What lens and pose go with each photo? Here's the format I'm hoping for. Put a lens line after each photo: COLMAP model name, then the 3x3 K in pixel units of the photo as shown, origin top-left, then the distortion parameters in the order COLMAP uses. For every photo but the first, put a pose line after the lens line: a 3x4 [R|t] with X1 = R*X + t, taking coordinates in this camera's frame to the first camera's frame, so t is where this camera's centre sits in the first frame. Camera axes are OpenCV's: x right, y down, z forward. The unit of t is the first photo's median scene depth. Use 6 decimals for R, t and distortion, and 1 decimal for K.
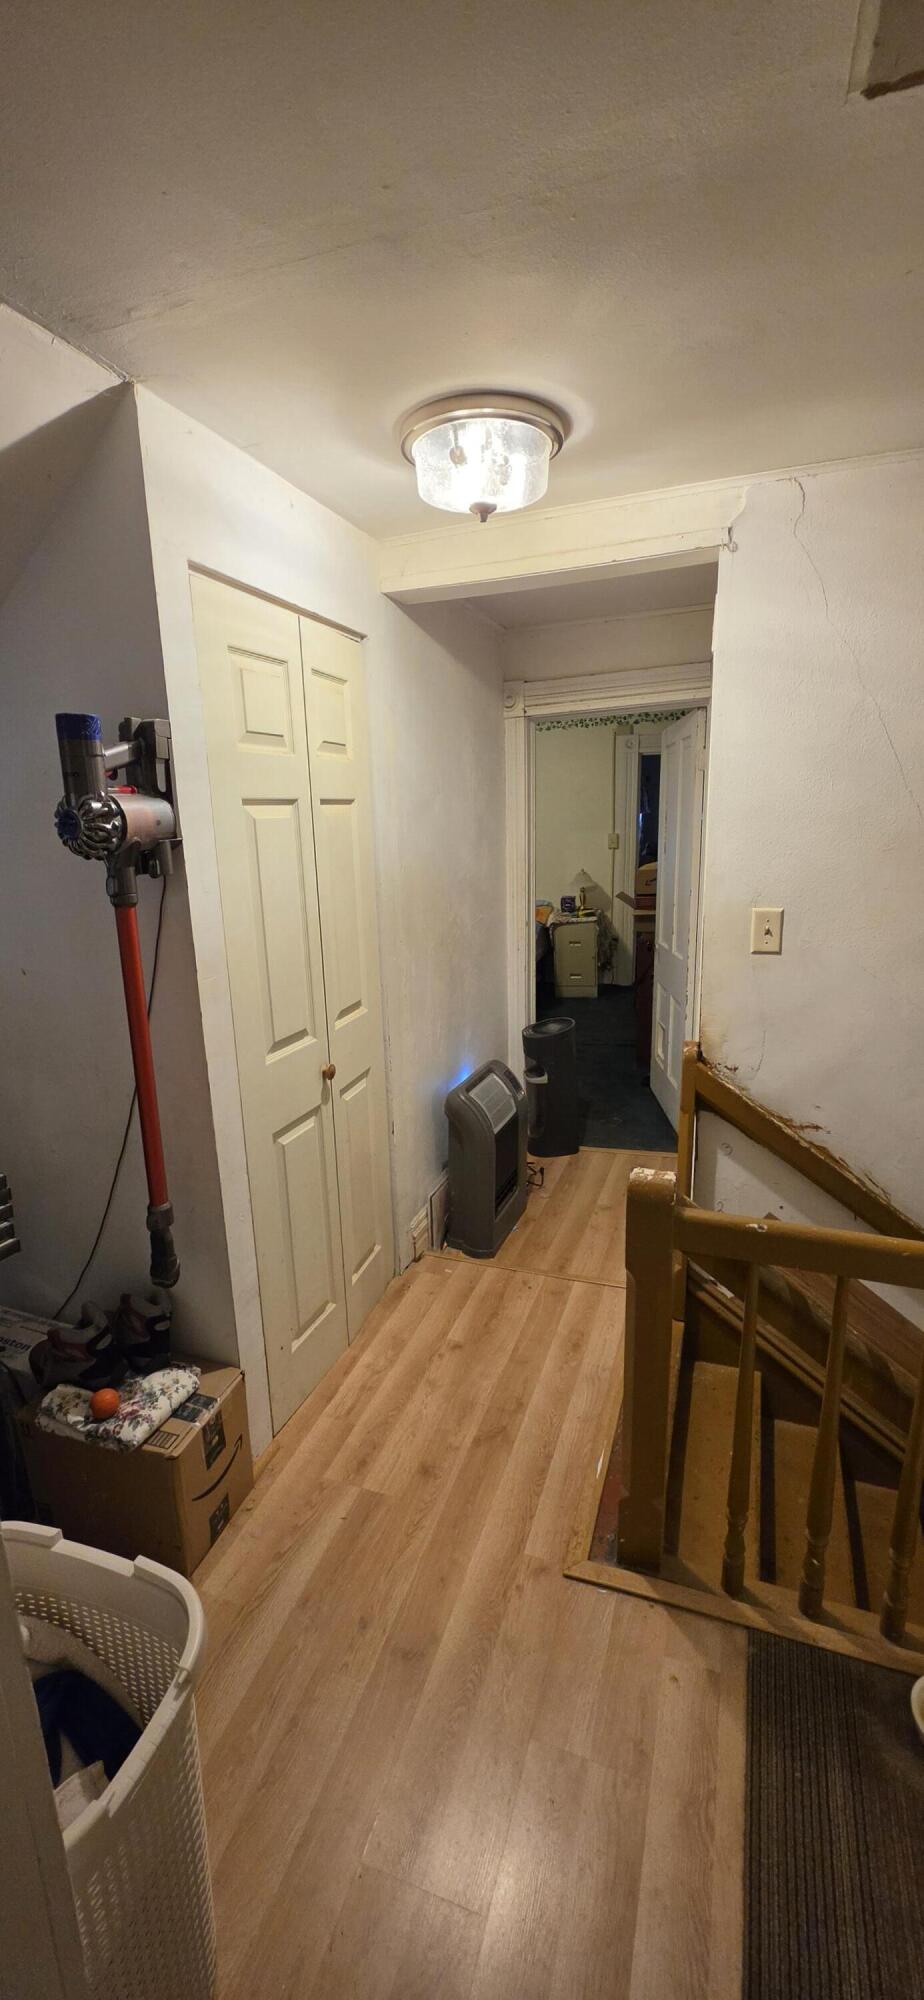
lens RADIAL K [[815.7, 0, 460.2], [0, 815.7, 997.9], [0, 0, 1]] dist [0.000169, -0.000082]
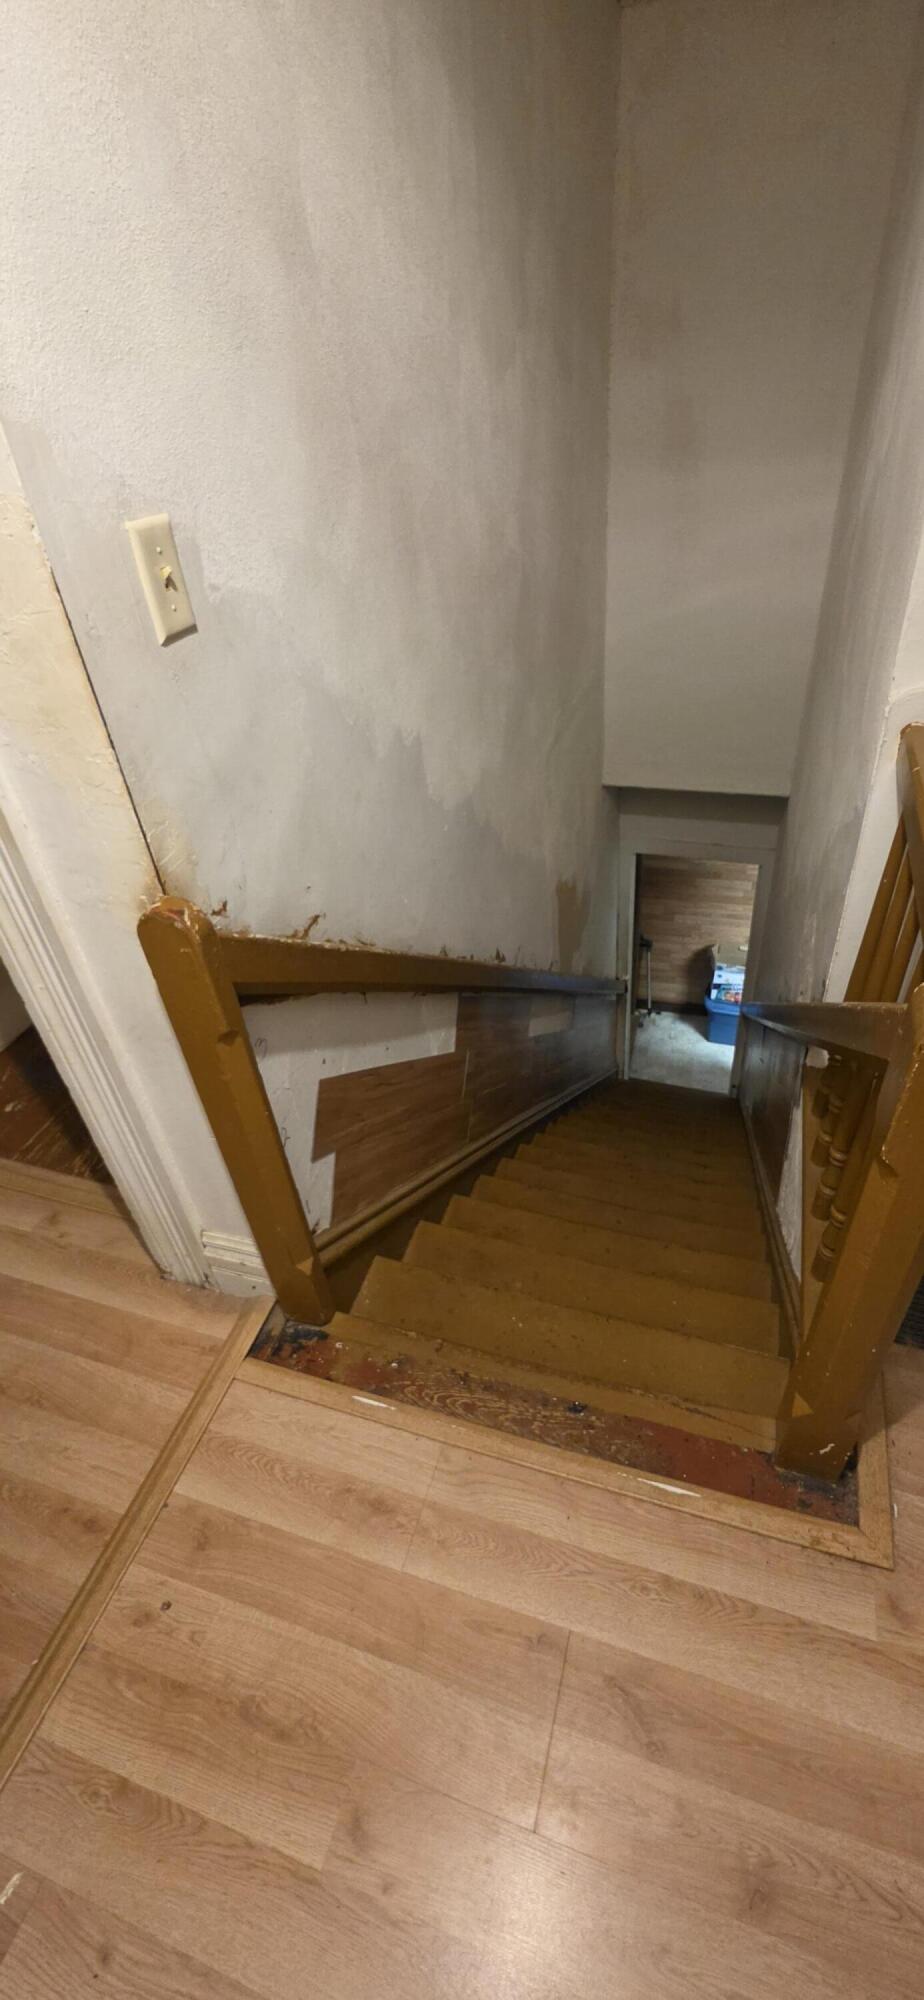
lens RADIAL K [[815.7, 0, 471.3], [0, 815.7, 1010.7], [0, 0, 1]] dist [0.000169, -0.000082]
pose [[-0.033092, -0.577299, 0.815862, -0.108626], [0.302528, 0.772229, 0.558695, -0.097254], [-0.952566, 0.265310, 0.149094, 0.837114]]
